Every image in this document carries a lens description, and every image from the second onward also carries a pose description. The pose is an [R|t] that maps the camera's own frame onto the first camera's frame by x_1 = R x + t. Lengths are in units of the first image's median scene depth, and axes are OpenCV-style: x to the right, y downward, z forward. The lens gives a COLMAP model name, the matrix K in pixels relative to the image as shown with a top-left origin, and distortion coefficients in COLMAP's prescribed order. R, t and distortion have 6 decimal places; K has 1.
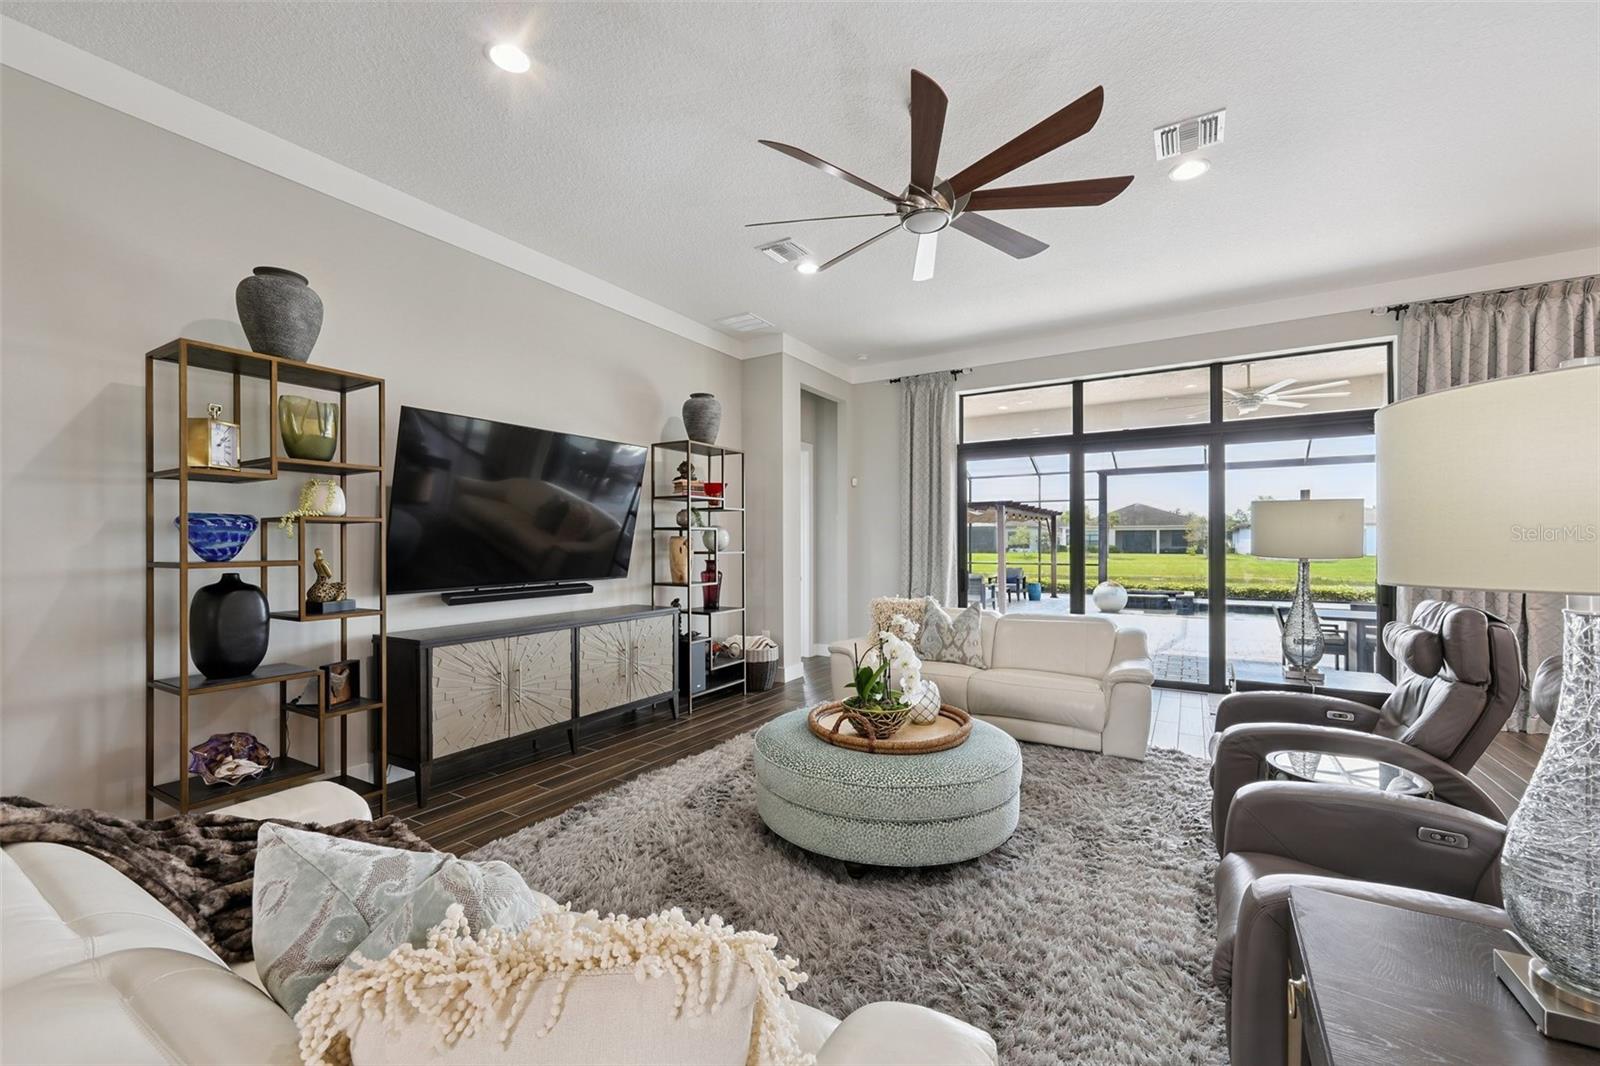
lens RADIAL K [[644.4, 0, 797.9], [0, 644.4, 541.6], [0, 0, 1]] dist [0.000920, -0.000086]
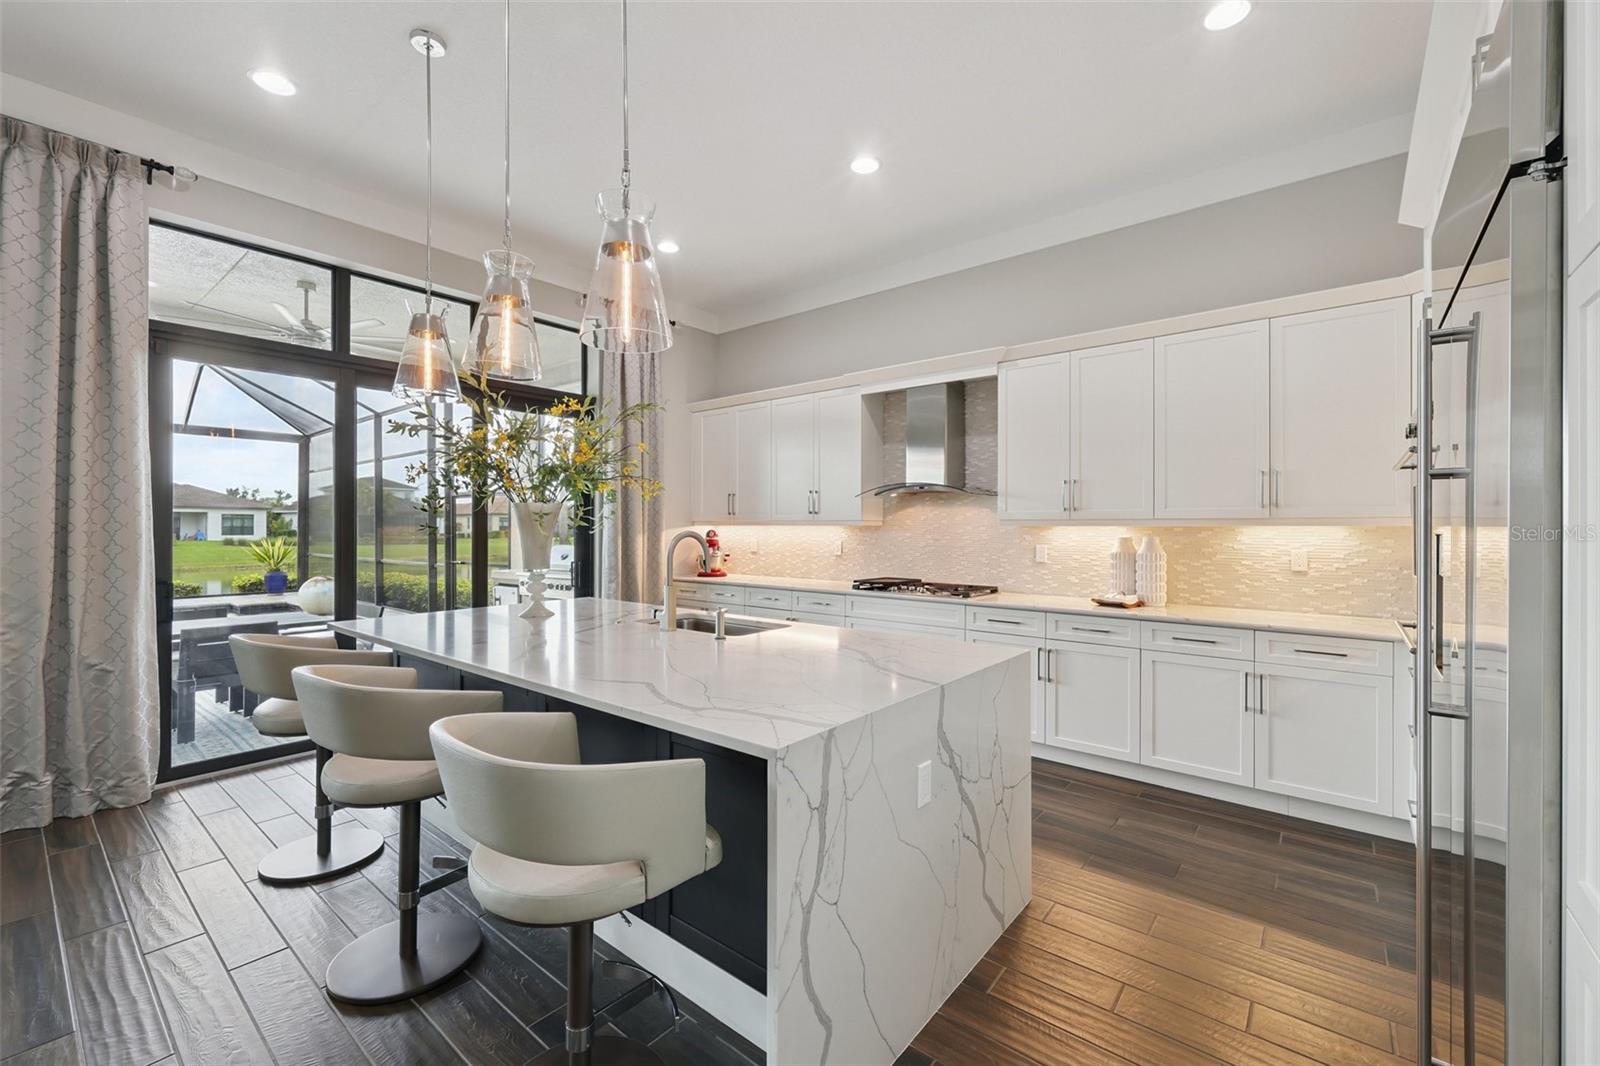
lens RADIAL K [[644.4, 0, 800.2], [0, 644.4, 526.4], [0, 0, 1]] dist [0.000920, -0.000086]
pose [[0.118516, -0.000547, 0.992952, 0.519608], [-0.002121, 0.999997, 0.000804, -0.001012], [-0.992950, -0.002201, 0.118514, 0.131749]]
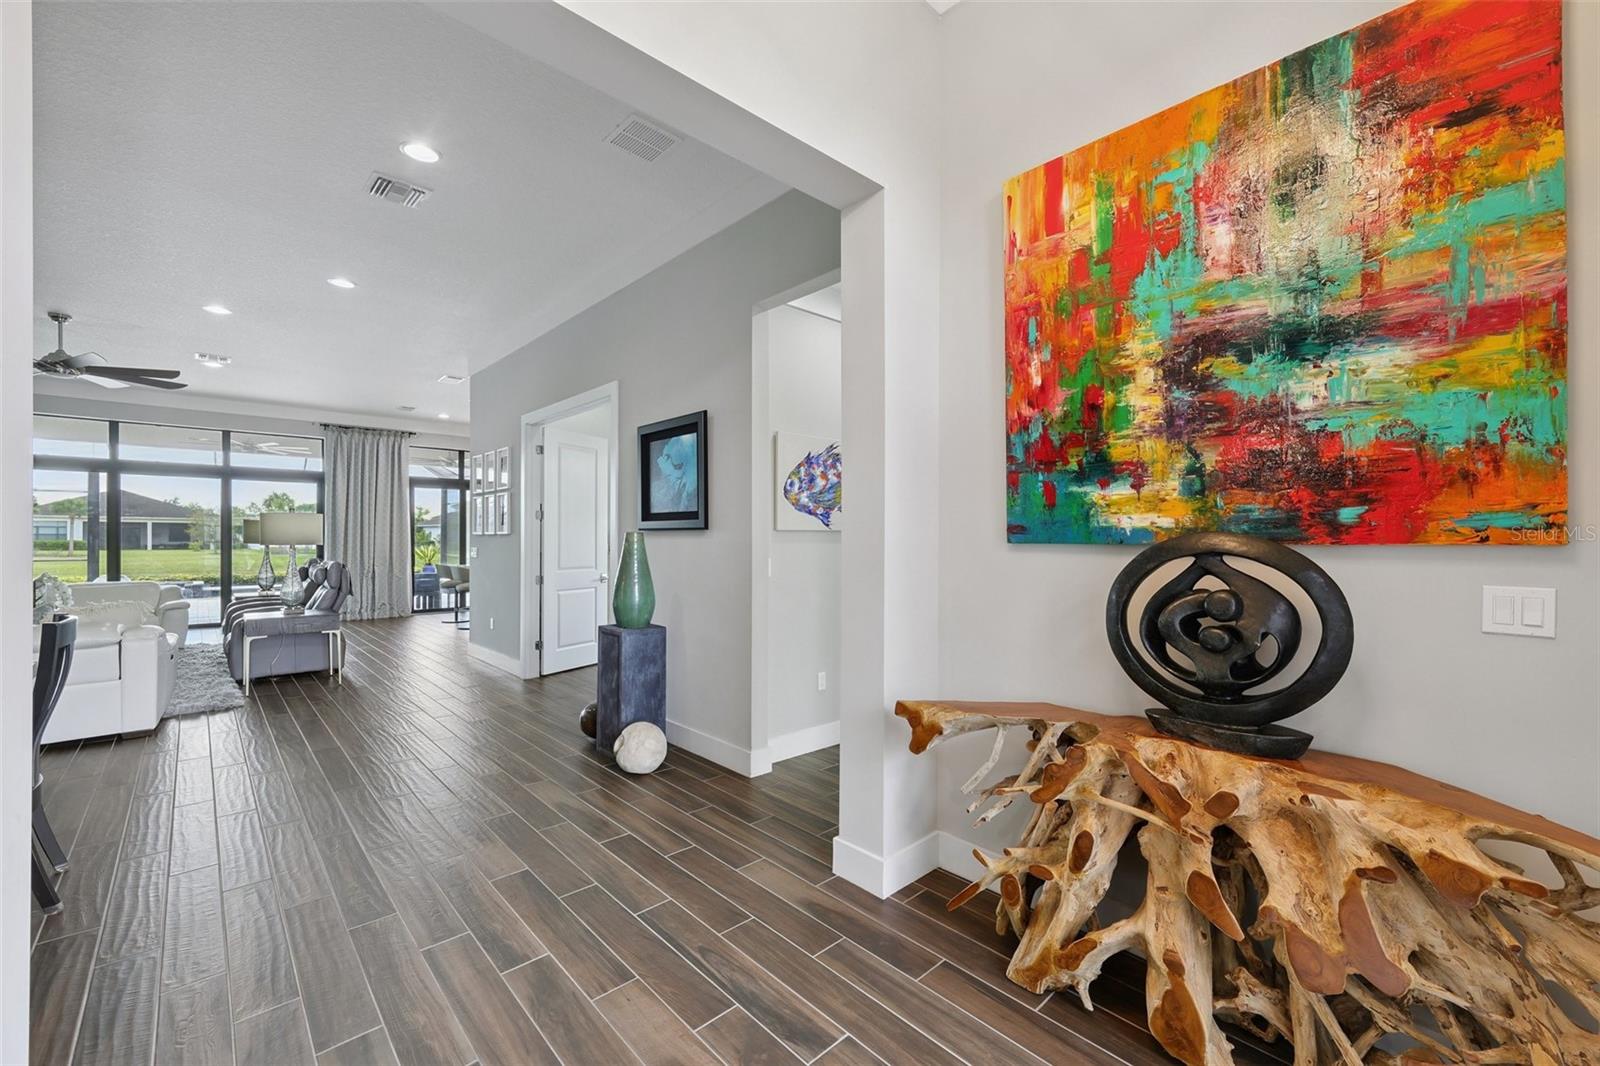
lens RADIAL K [[644.4, 0, 794.6], [0, 644.4, 532.6], [0, 0, 1]] dist [0.000920, -0.000086]
pose [[0.268843, 0.011787, 0.963112, -0.605363], [-0.005634, 0.999927, -0.010665, -0.001636], [-0.963168, -0.002559, 0.268890, -0.931830]]
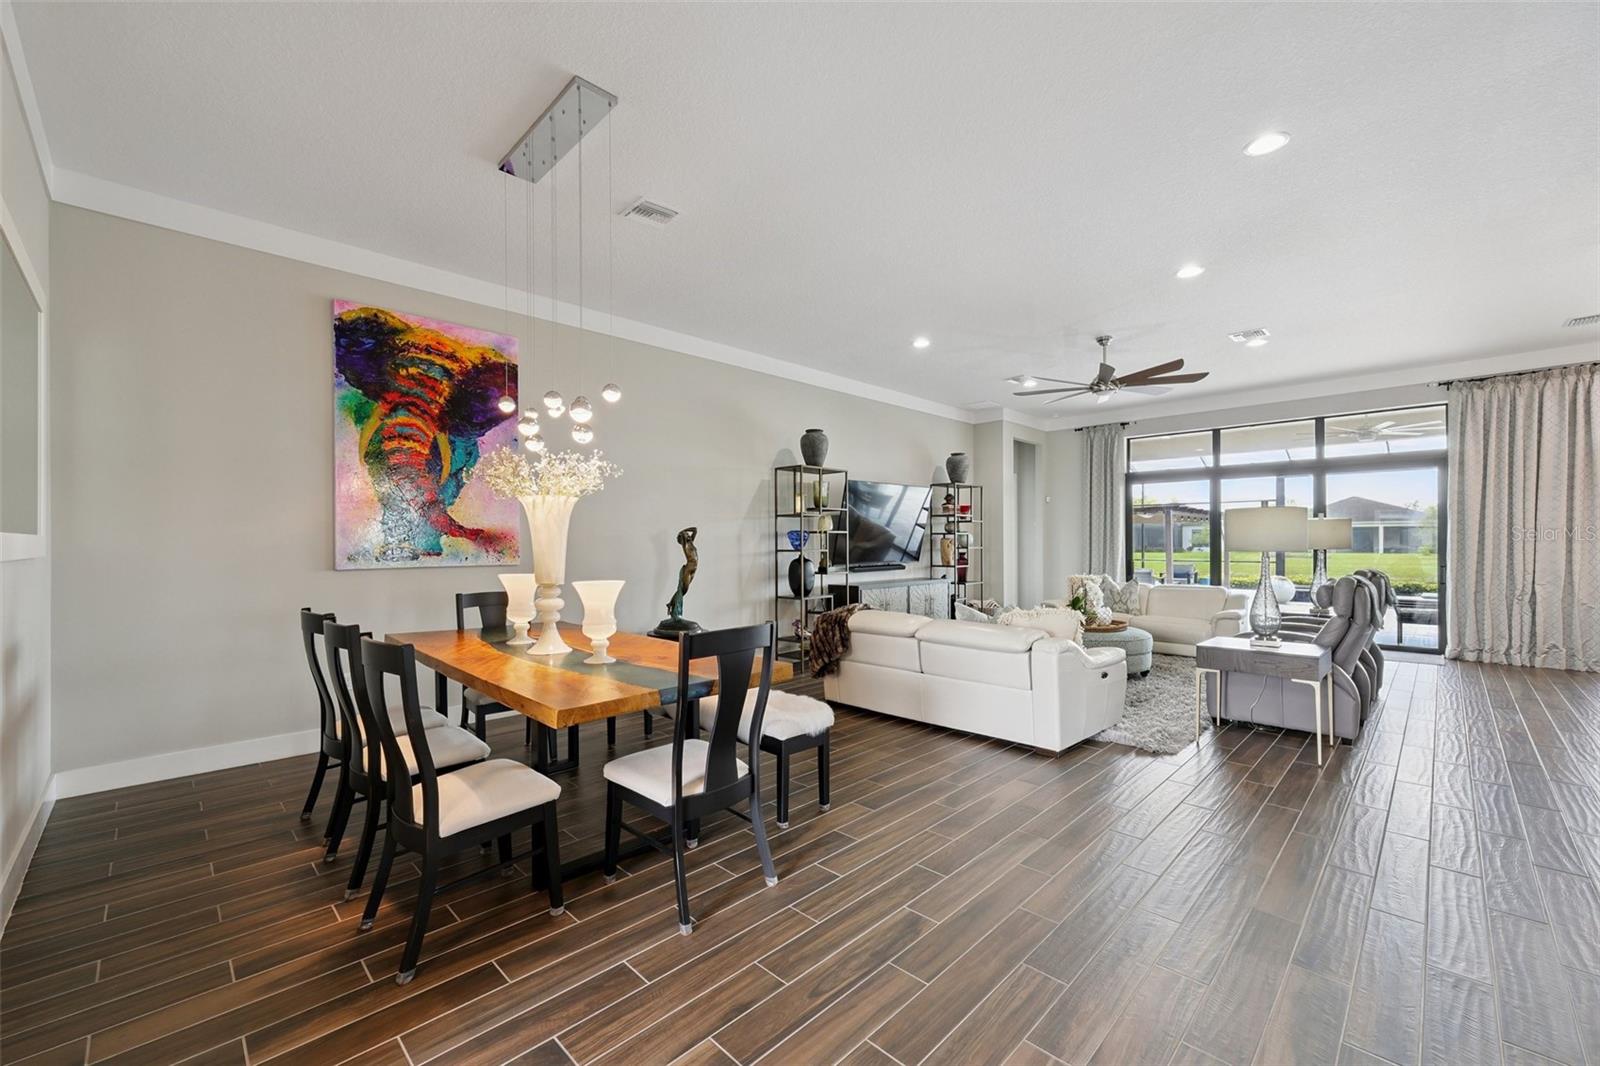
lens RADIAL K [[644.4, 0, 801.5], [0, 644.4, 540.6], [0, 0, 1]] dist [0.000920, -0.000086]
pose [[0.972870, -0.001855, -0.231347, -0.157789], [0.001884, 0.999998, -0.000092, -0.001954], [0.231347, -0.000346, 0.972871, -0.725954]]
